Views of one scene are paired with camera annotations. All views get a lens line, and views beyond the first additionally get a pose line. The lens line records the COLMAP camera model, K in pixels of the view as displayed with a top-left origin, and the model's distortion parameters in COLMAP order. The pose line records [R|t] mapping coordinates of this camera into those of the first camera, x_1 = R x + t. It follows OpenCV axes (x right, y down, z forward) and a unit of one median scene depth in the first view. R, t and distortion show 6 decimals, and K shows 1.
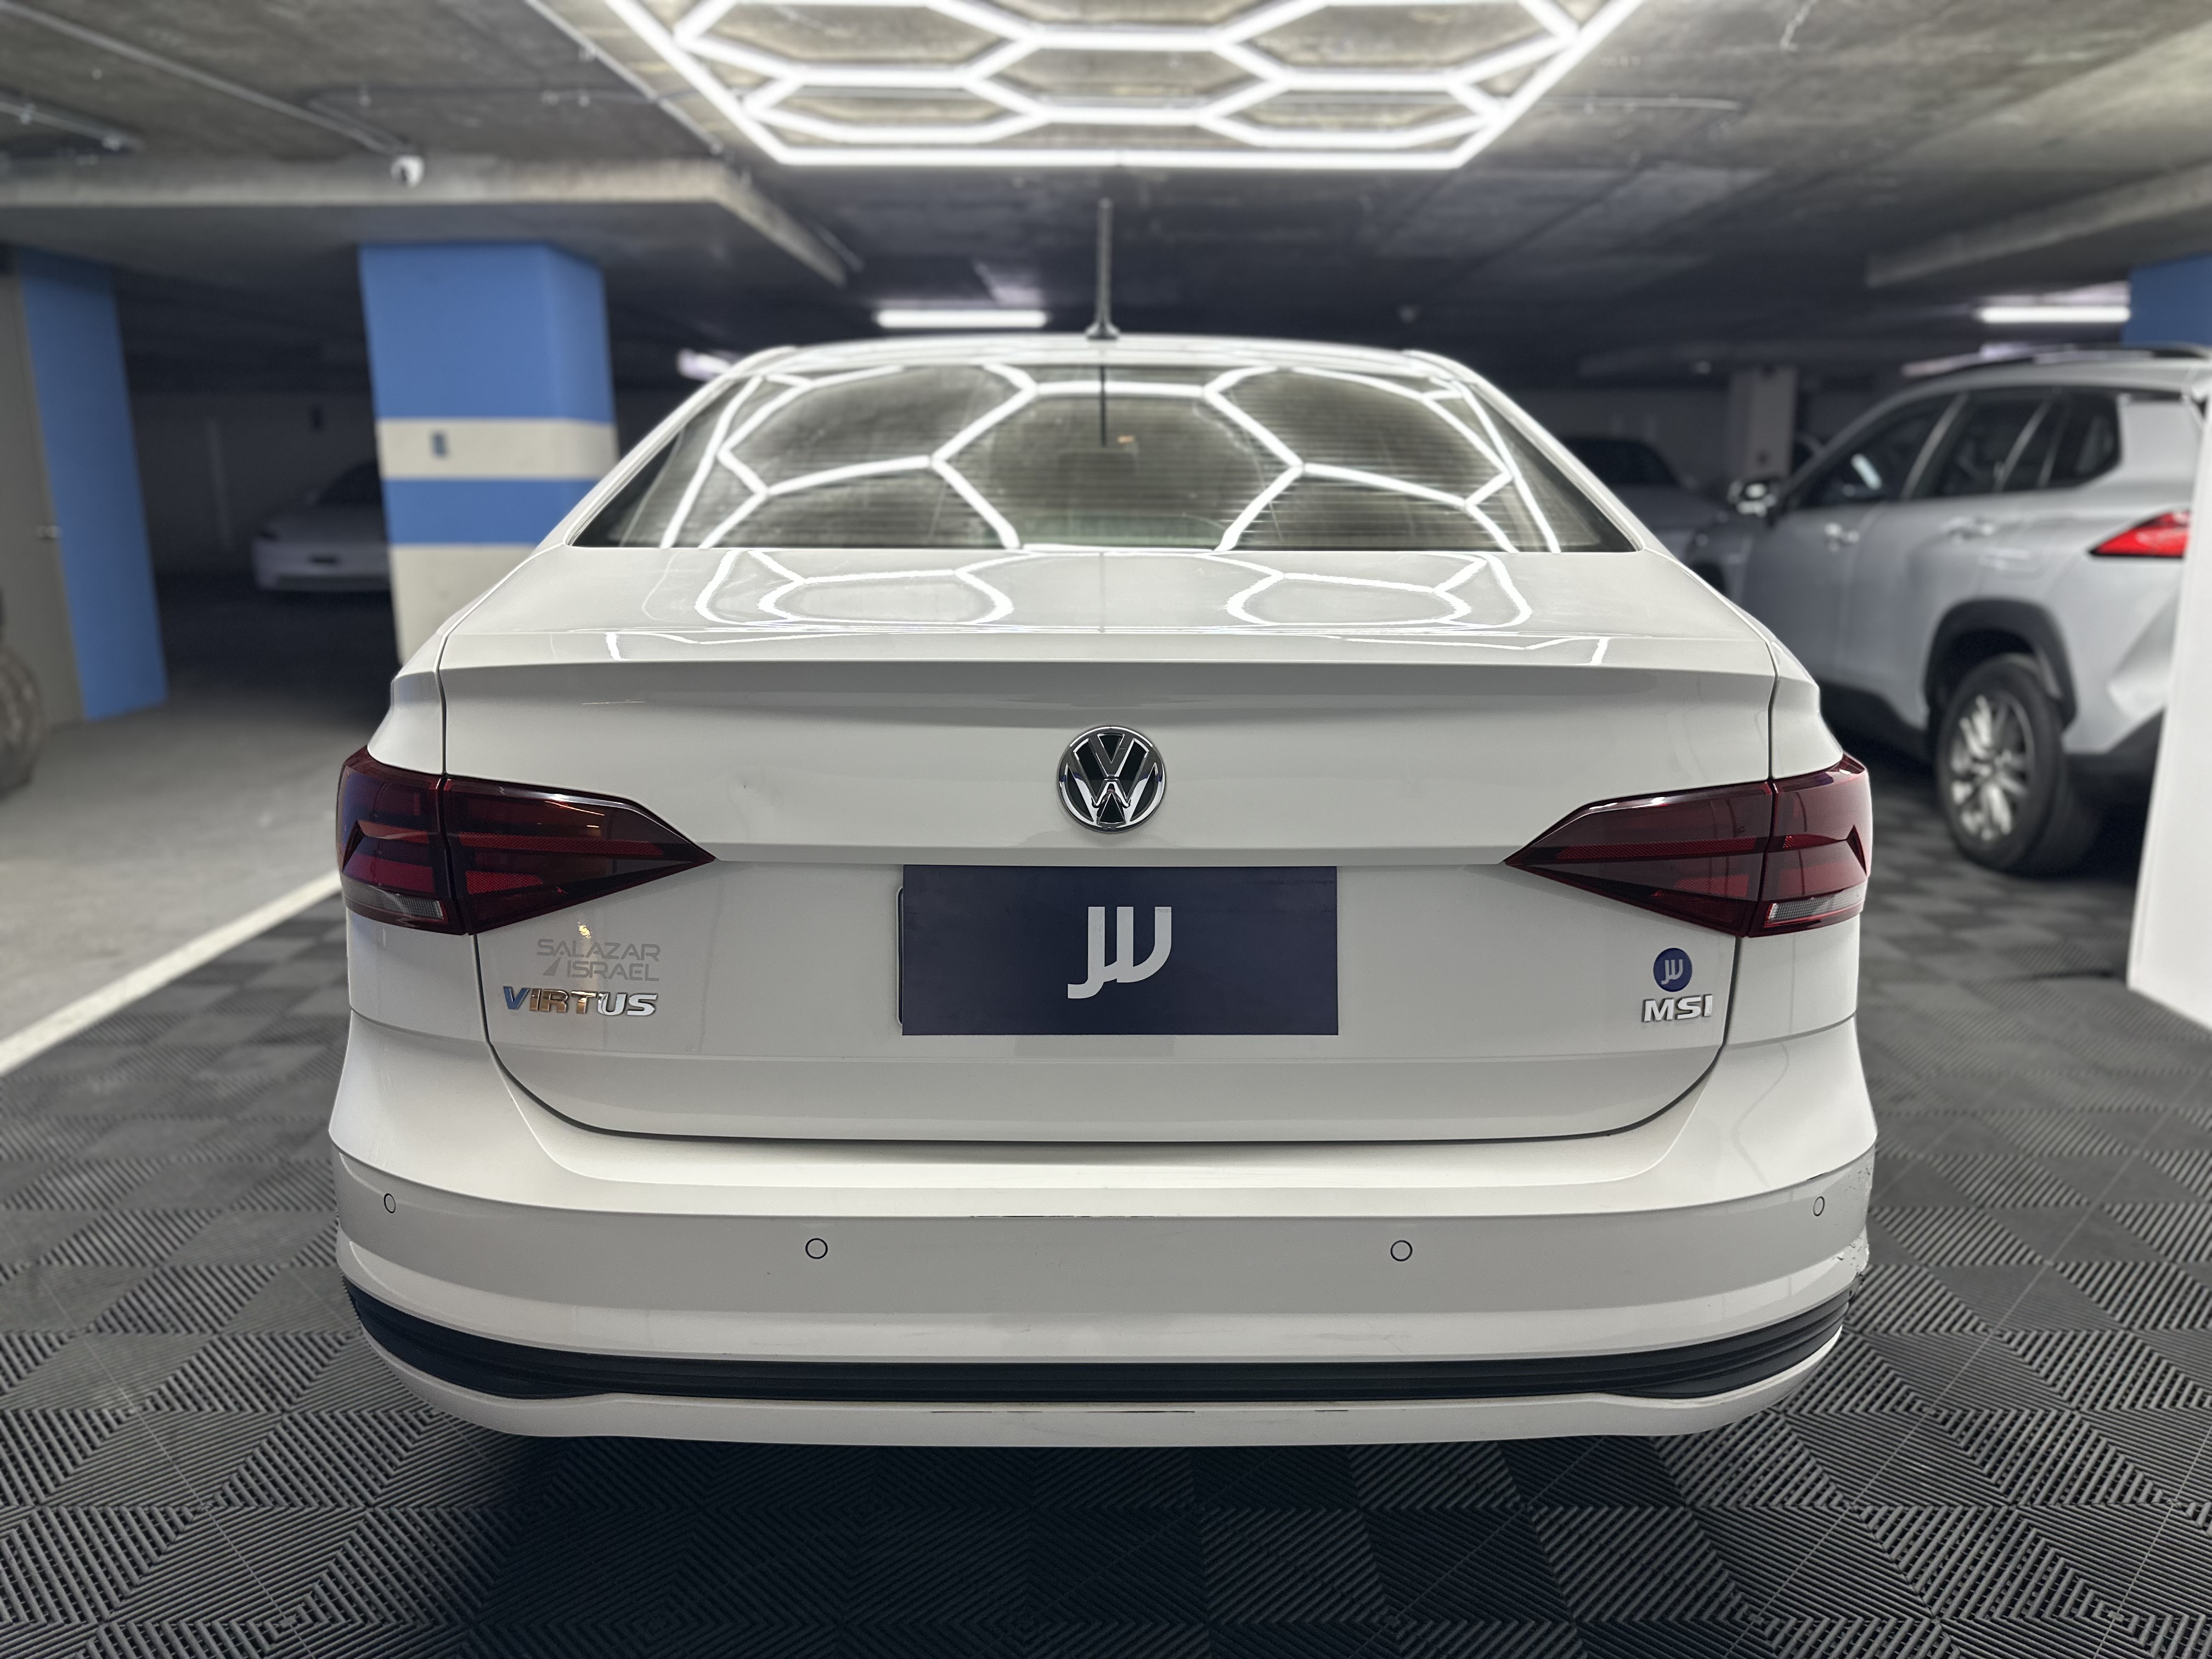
lens RADIAL K [[1592.0, 0, 1101.0], [0, 1592.0, 767.3], [0, 0, 1]] dist [0.041219, -0.032916]
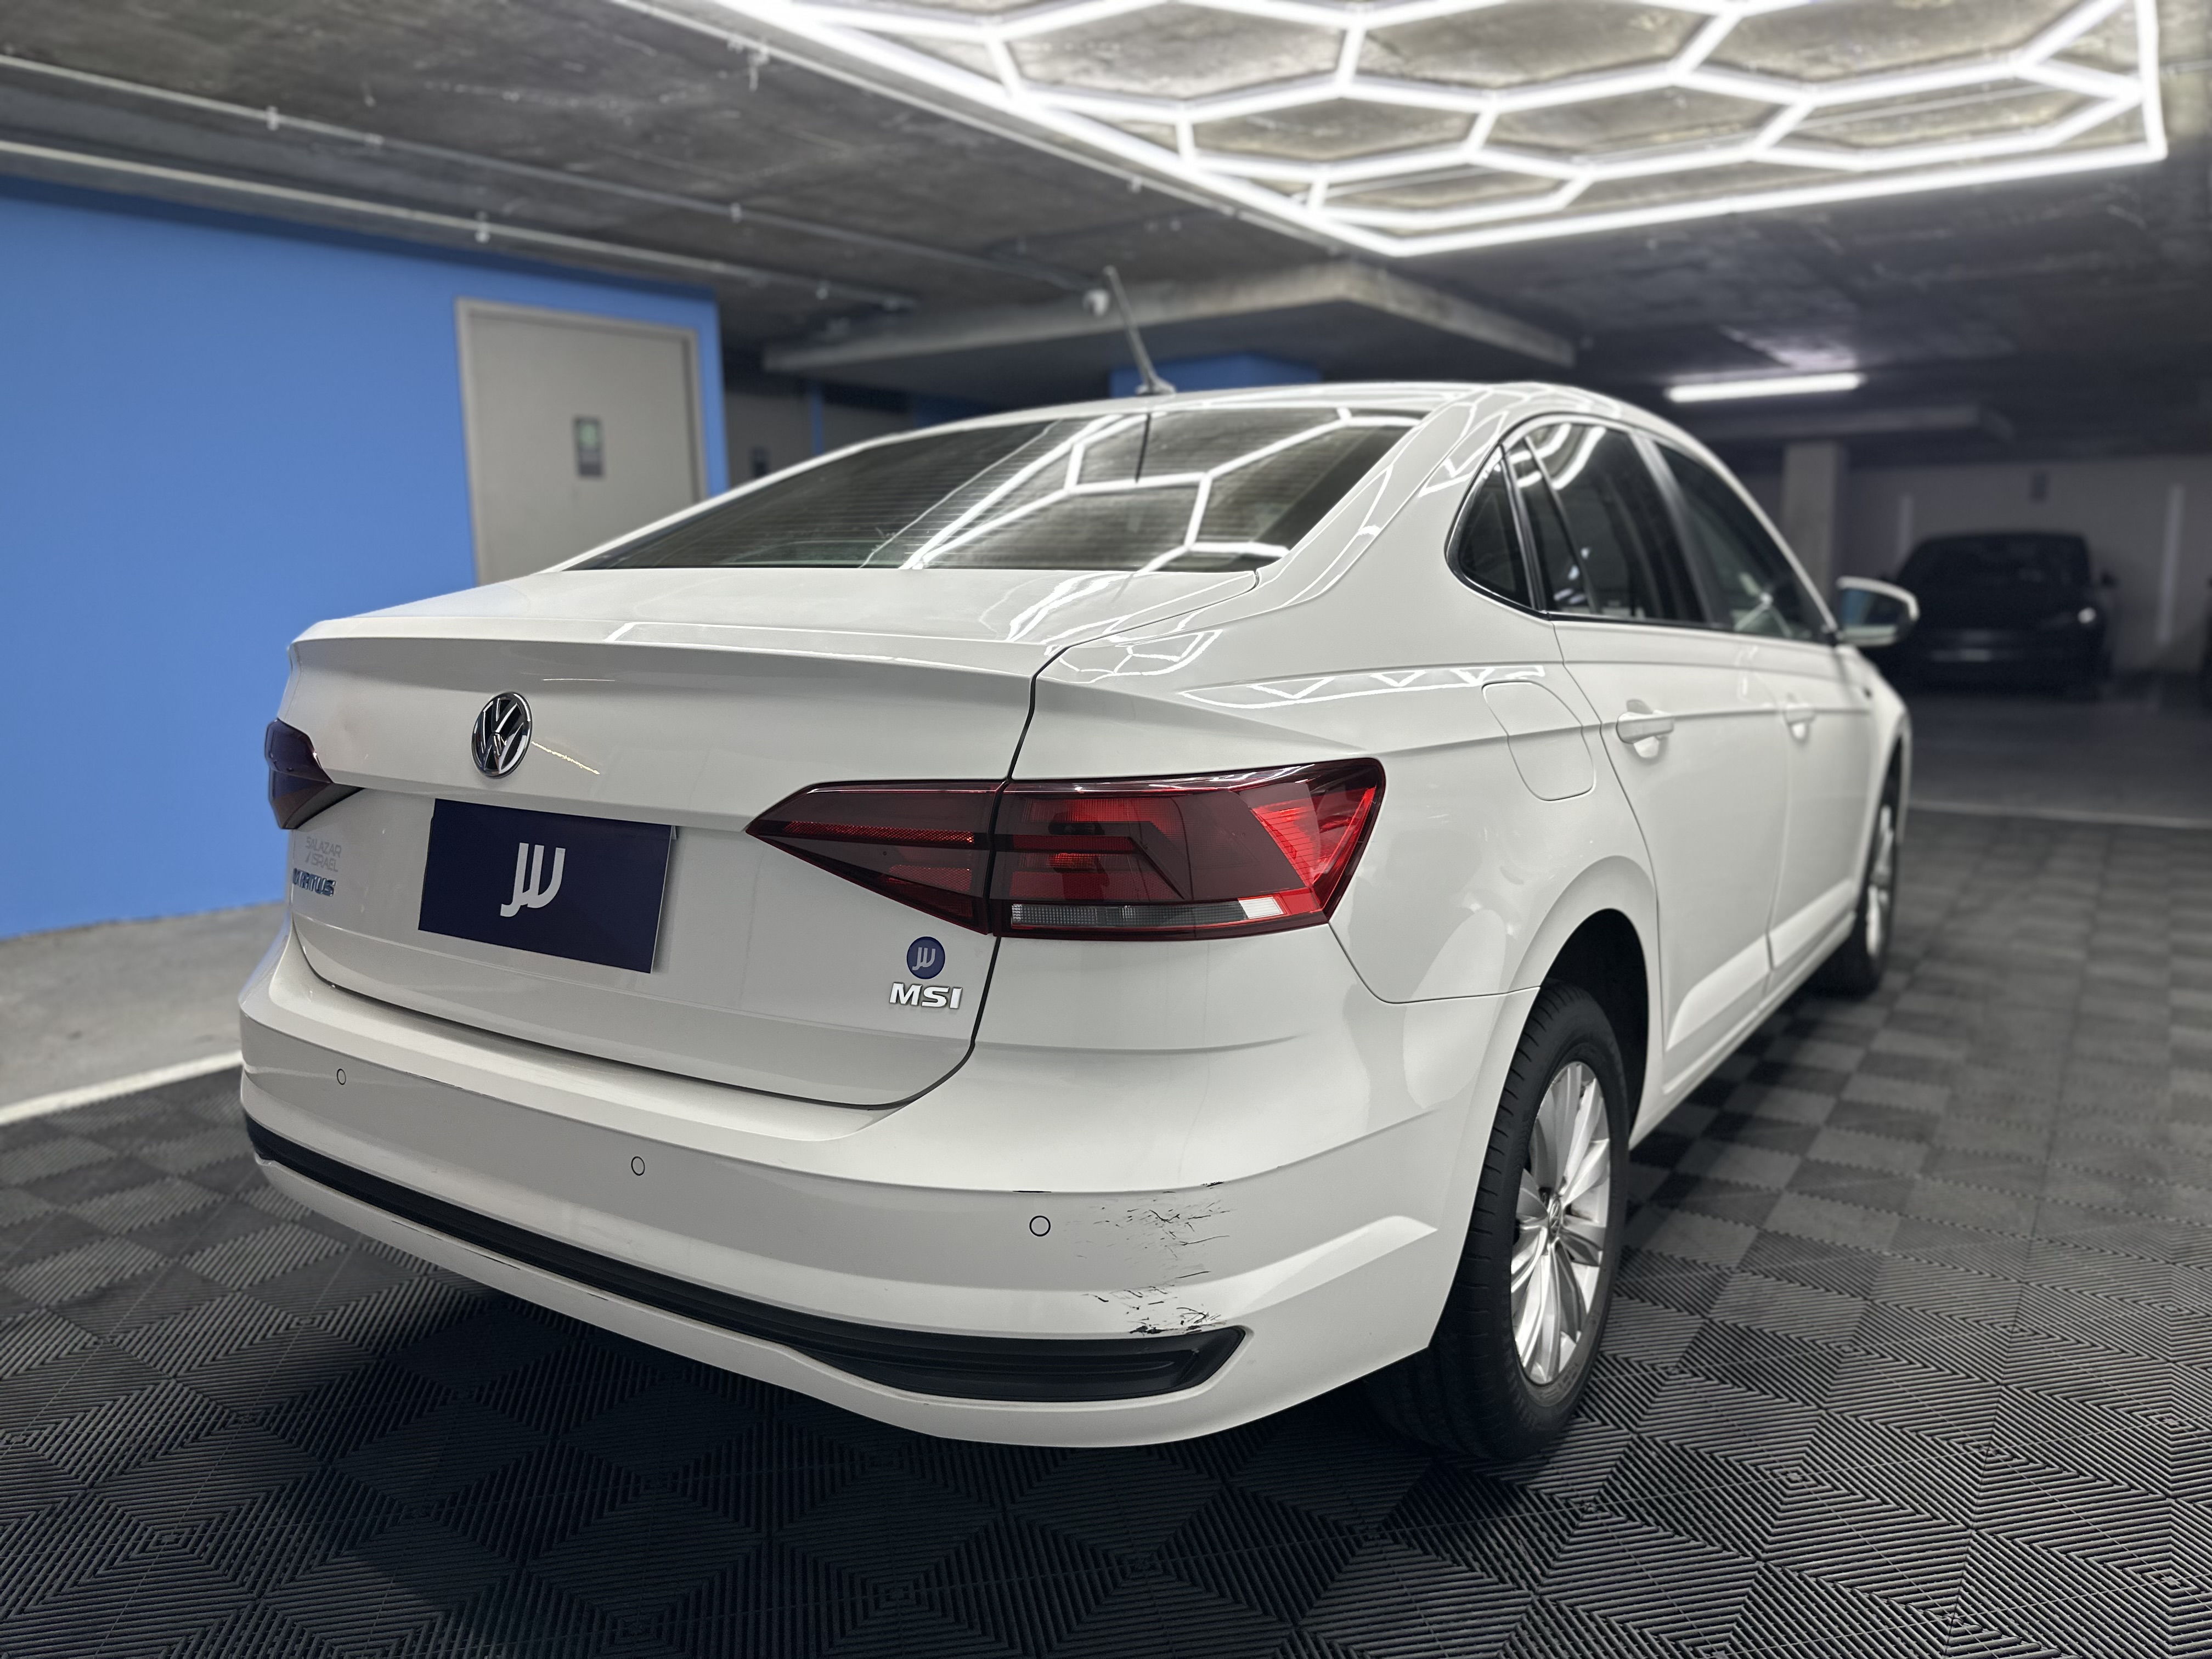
lens RADIAL K [[1544.0, 0, 1116.9], [0, 1544.0, 788.9], [0, 0, 1]] dist [0.041151, -0.042731]
pose [[0.840963, 0.064380, -0.537250, 0.980901], [-0.084837, 0.996305, -0.013406, 0.022409], [0.534401, 0.056853, 0.843317, 0.228689]]
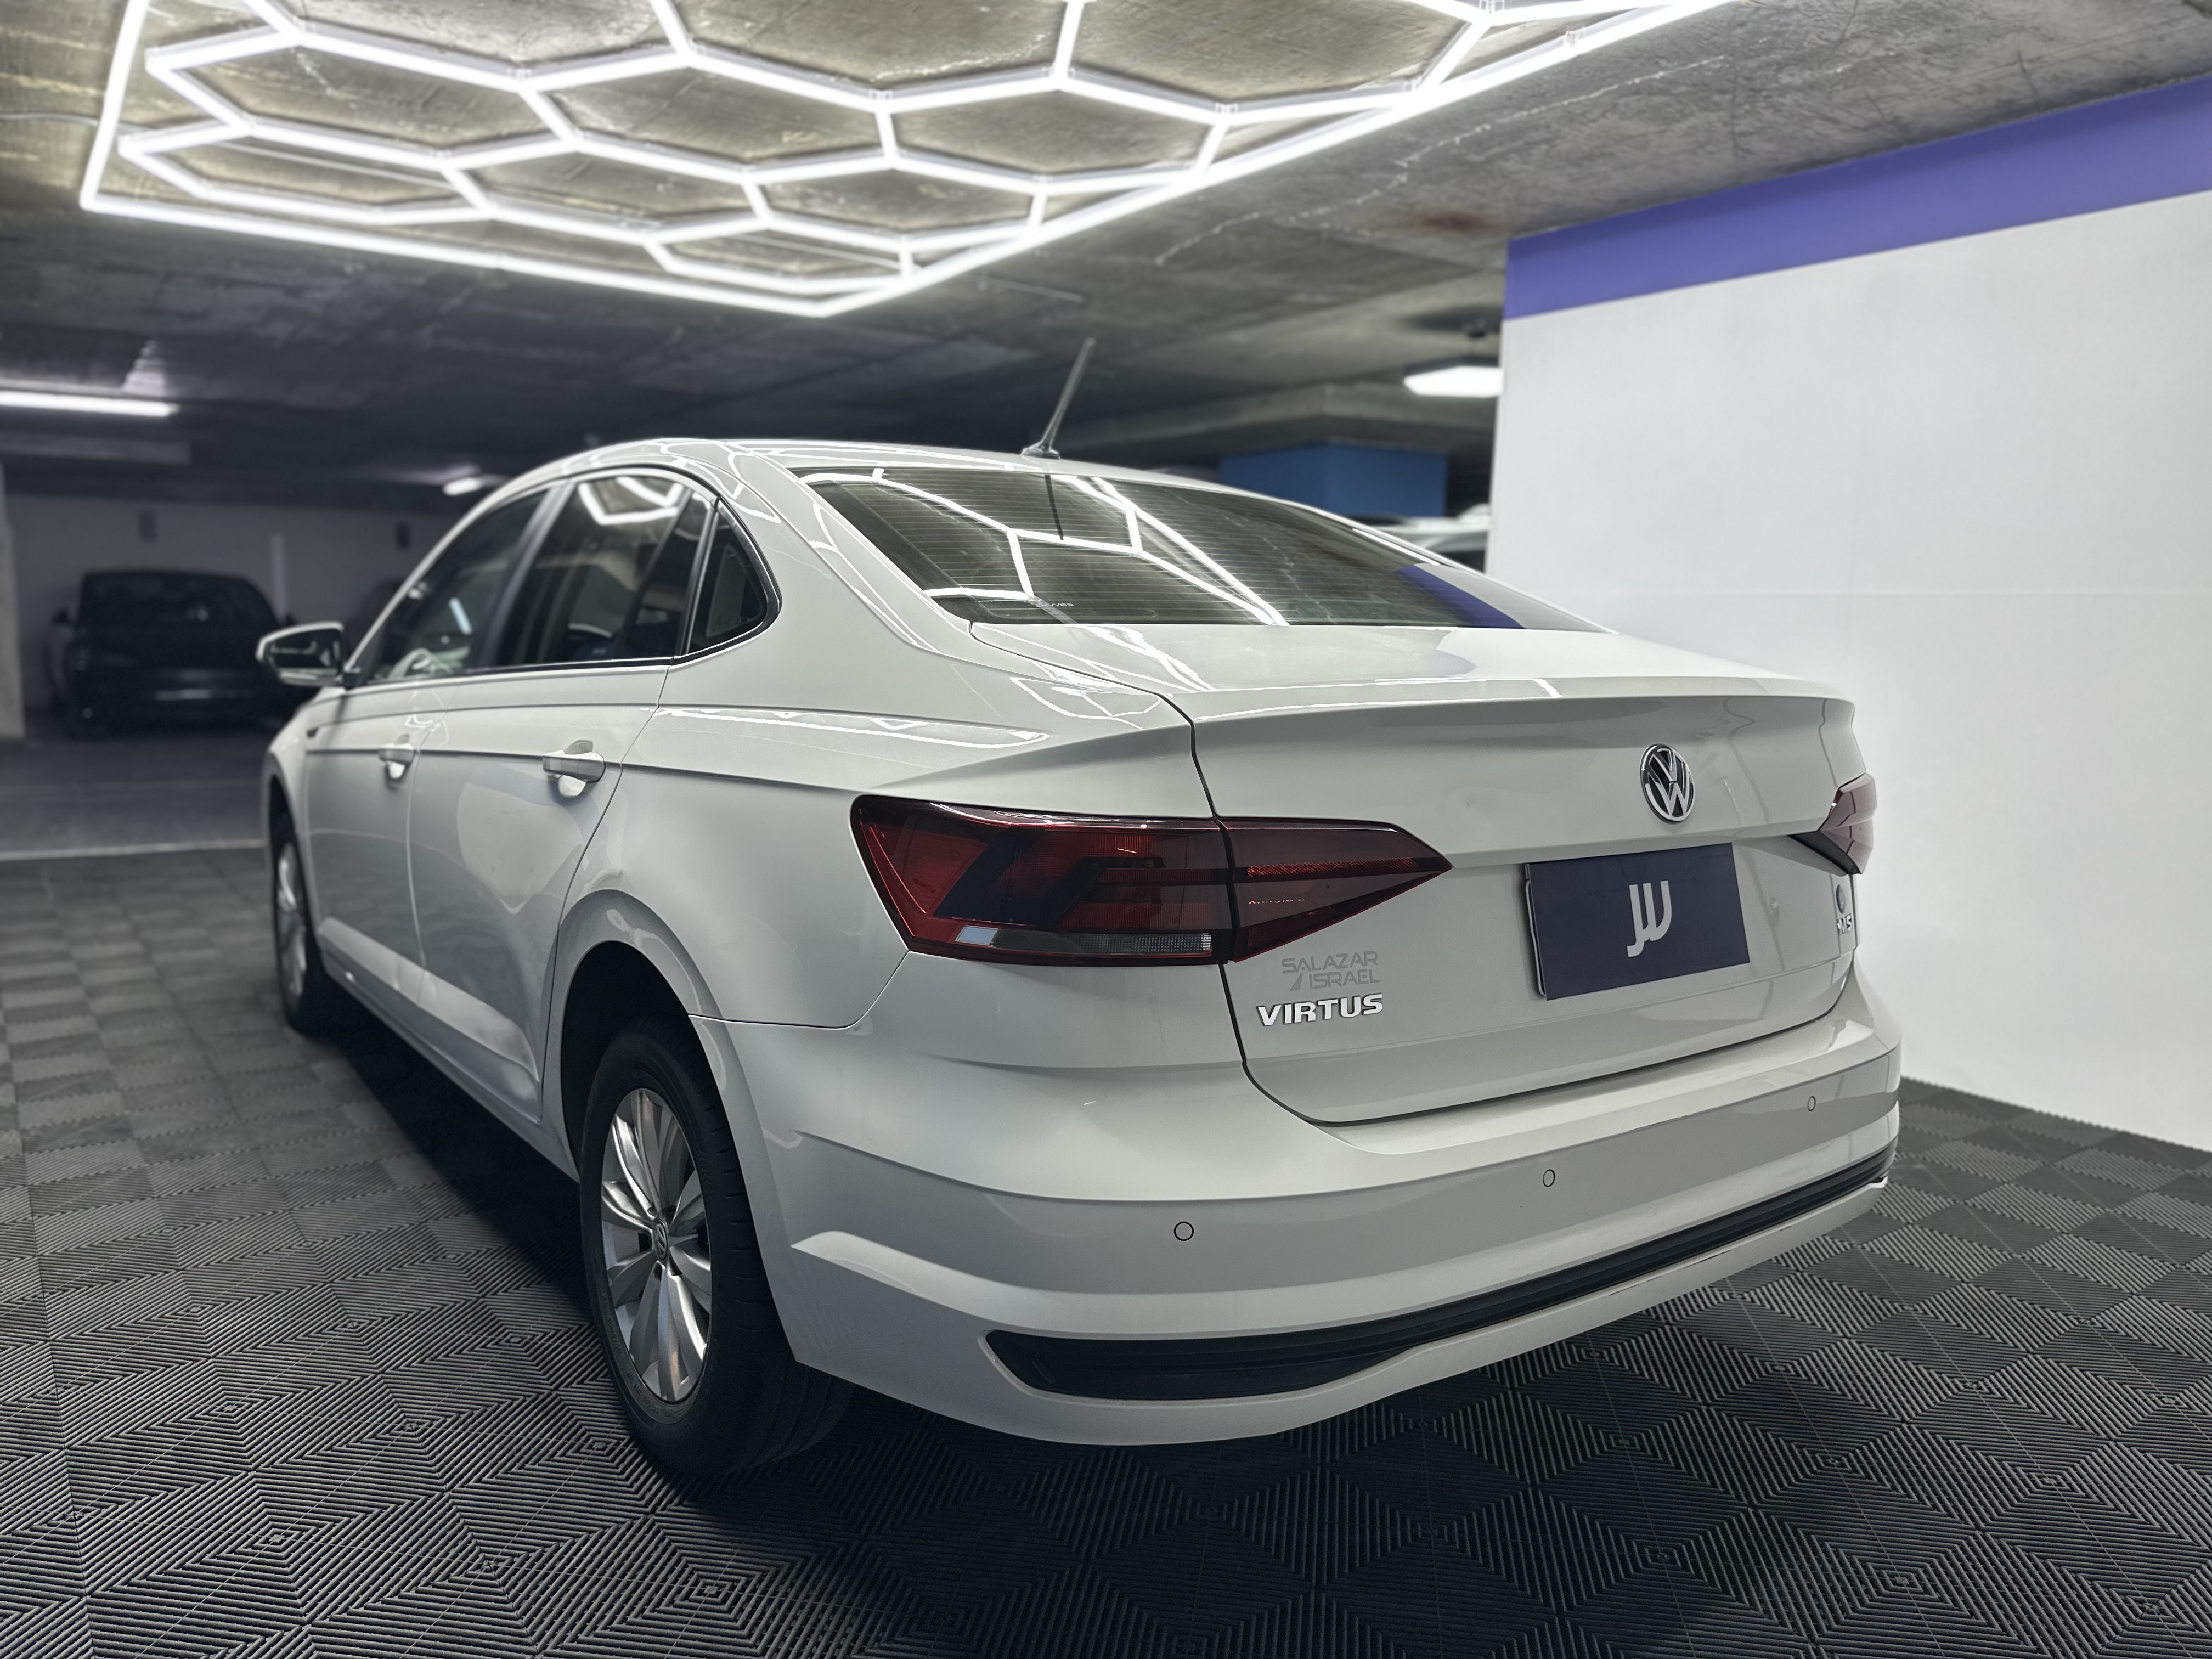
lens RADIAL K [[1522.9, 0, 1074.3], [0, 1522.9, 826.5], [0, 0, 1]] dist [0.050435, -0.046433]
pose [[0.830816, -0.059848, 0.553320, -1.047573], [0.081038, 0.996614, -0.013884, 0.018471], [-0.550616, 0.056375, 0.832853, 0.190308]]
